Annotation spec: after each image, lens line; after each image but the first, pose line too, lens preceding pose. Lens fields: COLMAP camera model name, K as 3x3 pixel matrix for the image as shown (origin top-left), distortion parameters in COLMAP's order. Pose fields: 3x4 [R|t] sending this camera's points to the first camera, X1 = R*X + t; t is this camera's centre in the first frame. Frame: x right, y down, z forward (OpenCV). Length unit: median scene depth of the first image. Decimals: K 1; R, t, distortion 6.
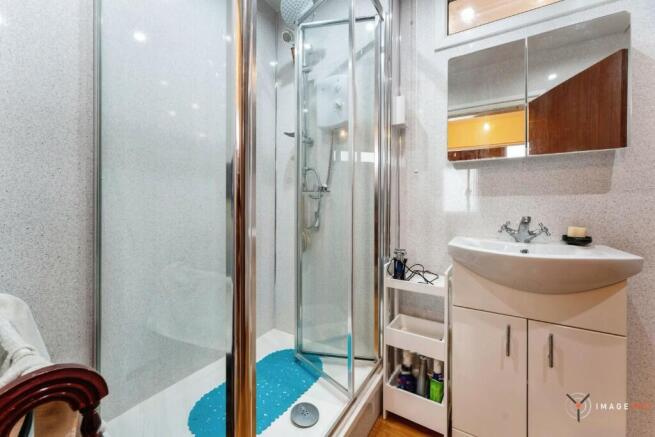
lens RADIAL K [[267.6, 0, 326.7], [0, 267.6, 218.0], [0, 0, 1]] dist [0.001995, 0.000315]
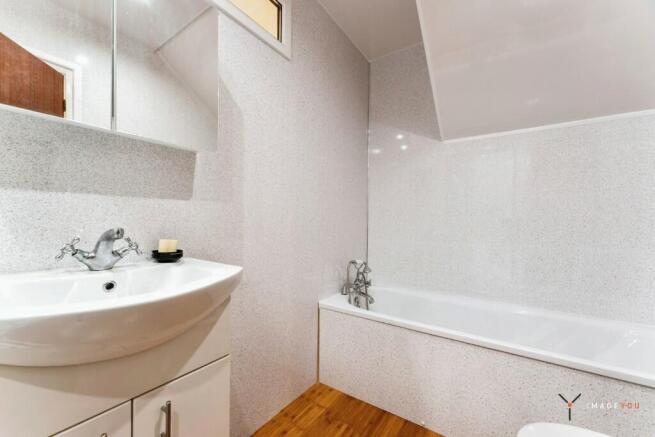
lens RADIAL K [[267.6, 0, 326.4], [0, 267.6, 218.0], [0, 0, 1]] dist [0.001995, 0.000315]
pose [[0.046662, -0.007269, 0.998884, 0.143321], [-0.002711, 0.999969, 0.007404, -0.037063], [-0.998907, -0.003053, 0.046641, 0.468980]]
